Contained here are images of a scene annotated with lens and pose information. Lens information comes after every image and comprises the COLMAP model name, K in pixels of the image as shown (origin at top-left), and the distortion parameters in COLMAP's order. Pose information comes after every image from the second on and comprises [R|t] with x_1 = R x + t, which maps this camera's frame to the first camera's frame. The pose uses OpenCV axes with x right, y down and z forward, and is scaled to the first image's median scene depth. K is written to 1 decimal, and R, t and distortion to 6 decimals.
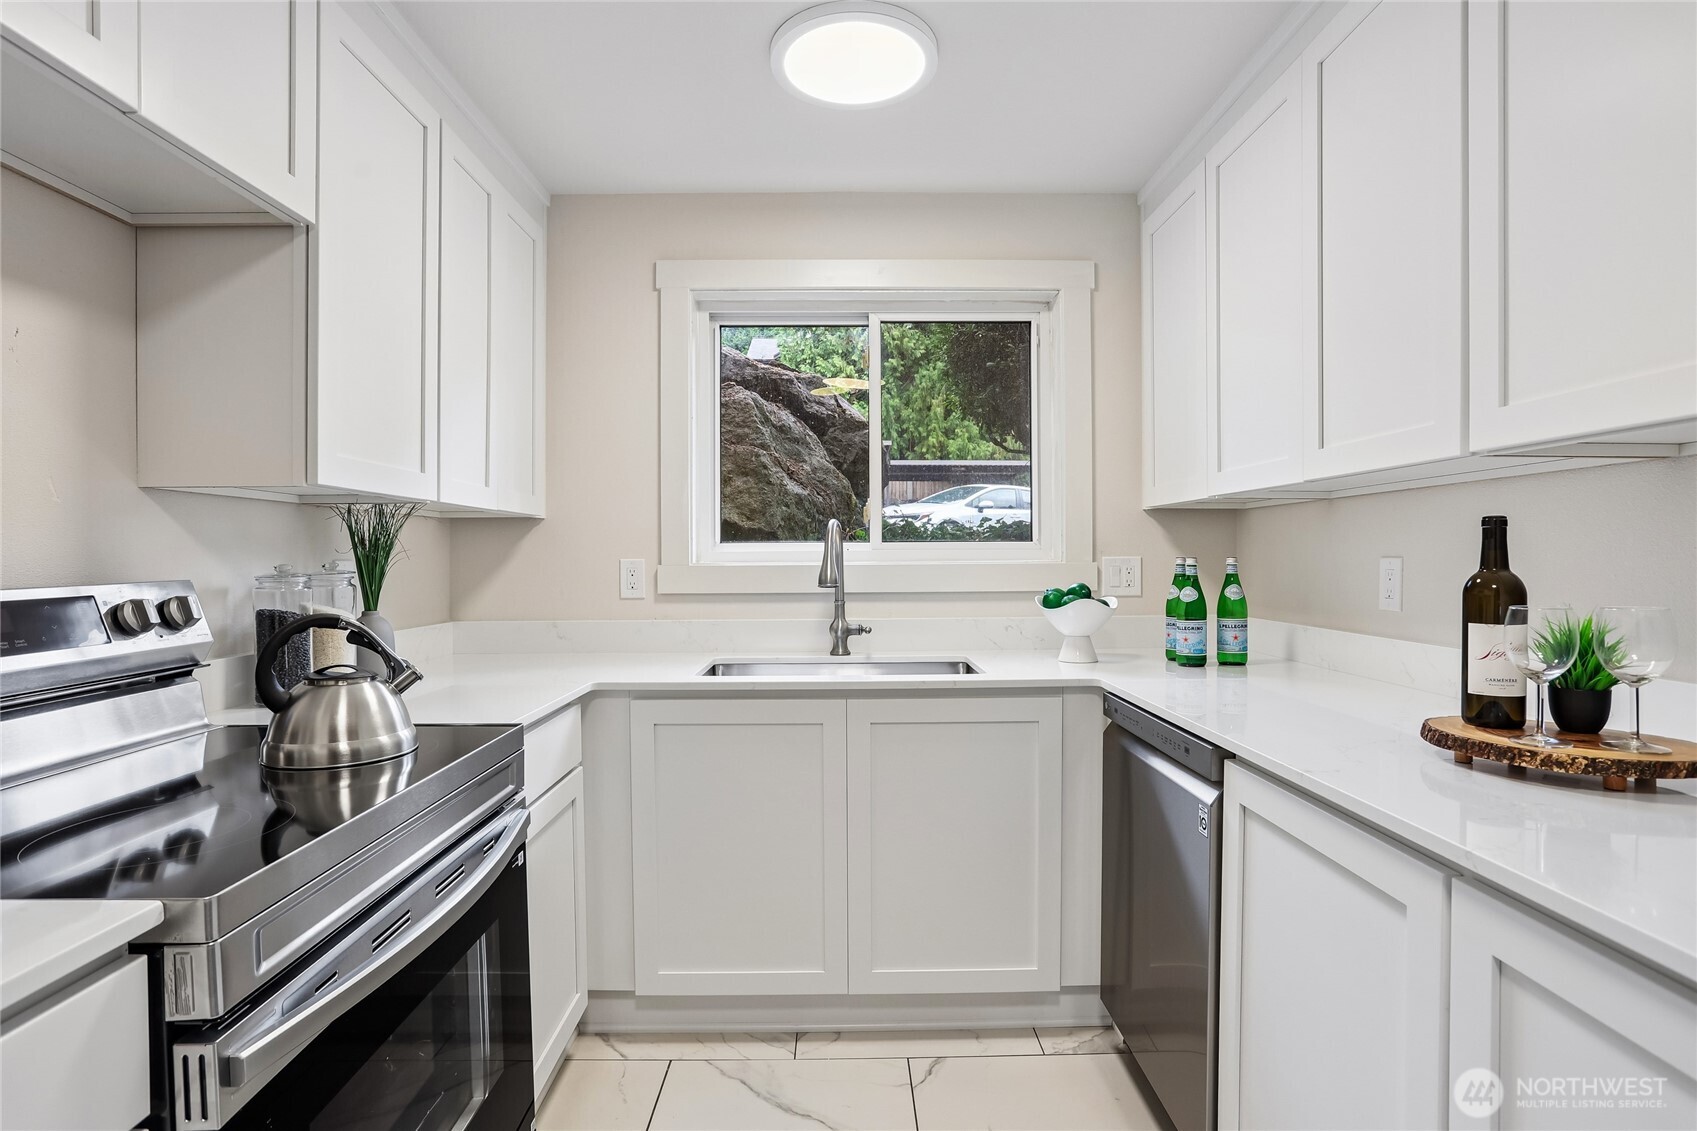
lens RADIAL K [[852.5, 0, 847.5], [0, 852.5, 532.7], [0, 0, 1]] dist [-0.075600, 0.035541]
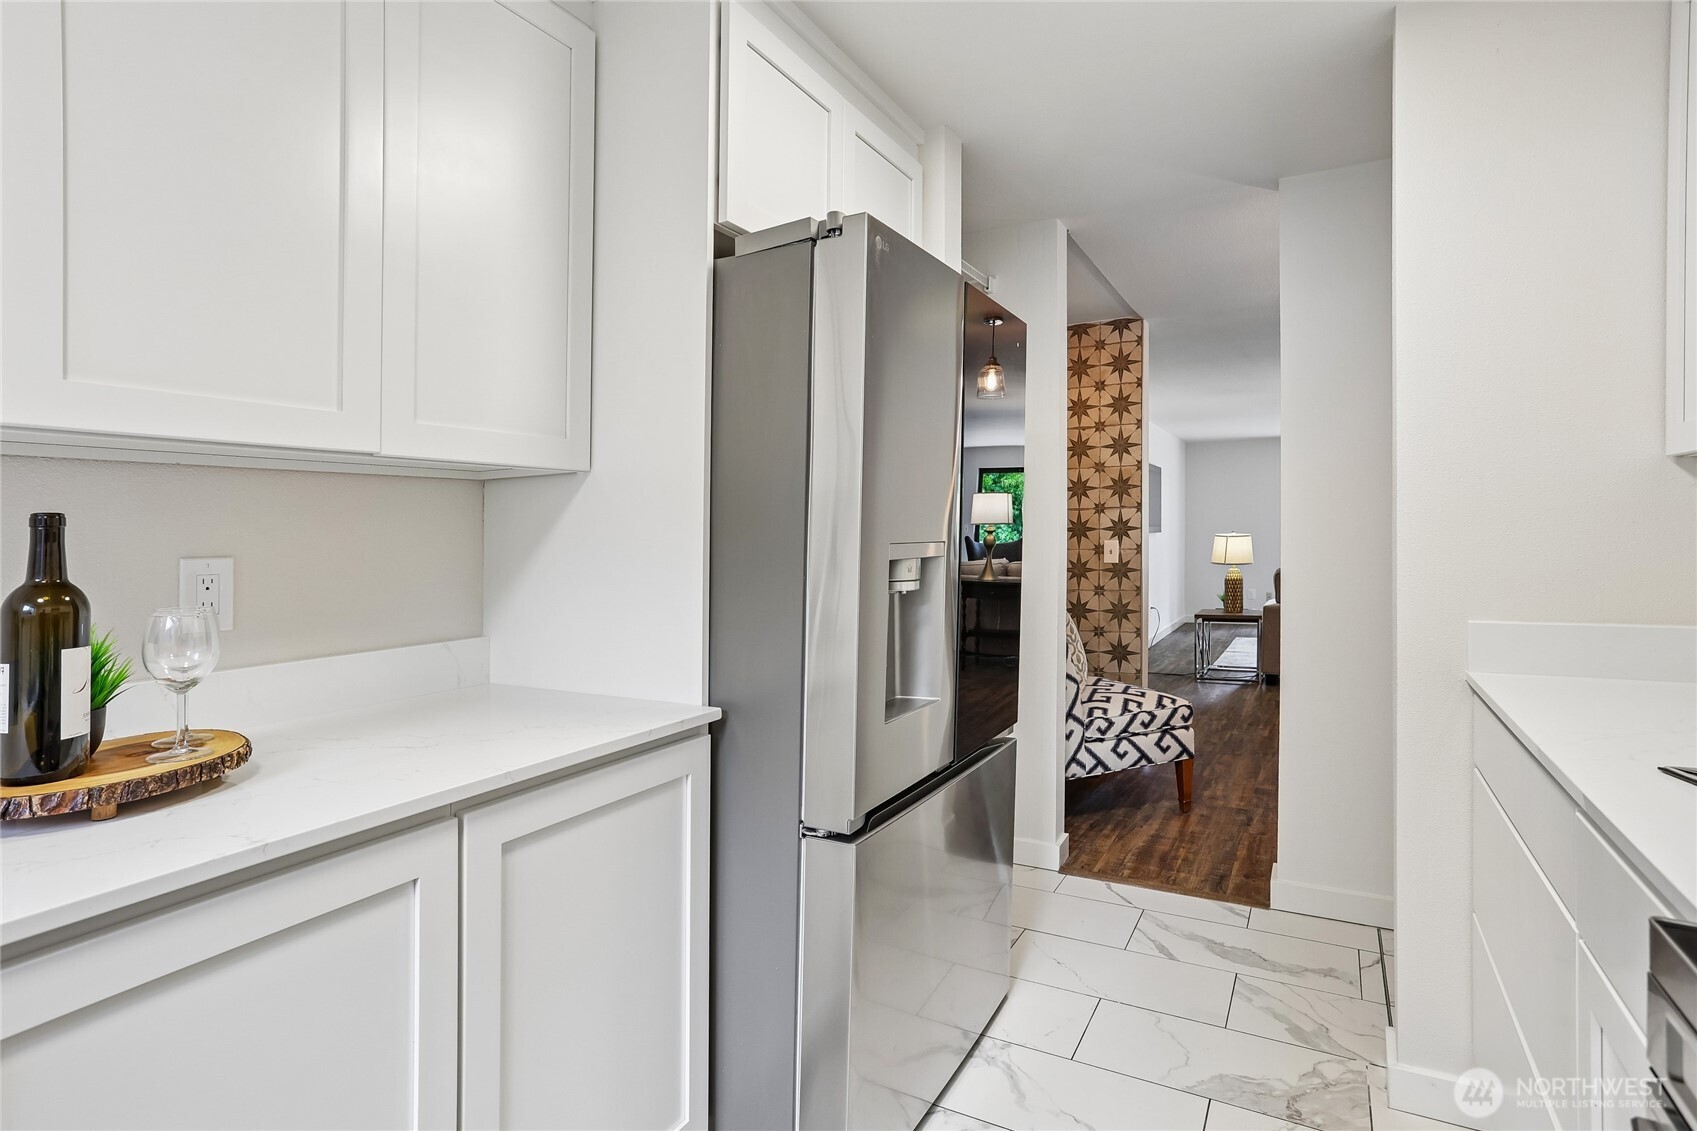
lens RADIAL K [[852.5, 0, 847.5], [0, 852.5, 532.7], [0, 0, 1]] dist [-0.075600, 0.035541]
pose [[-0.865453, 0.003284, 0.500979, -0.142986], [-0.005289, 0.999863, -0.015692, 0.003796], [-0.500962, -0.016230, -0.865317, 0.651462]]
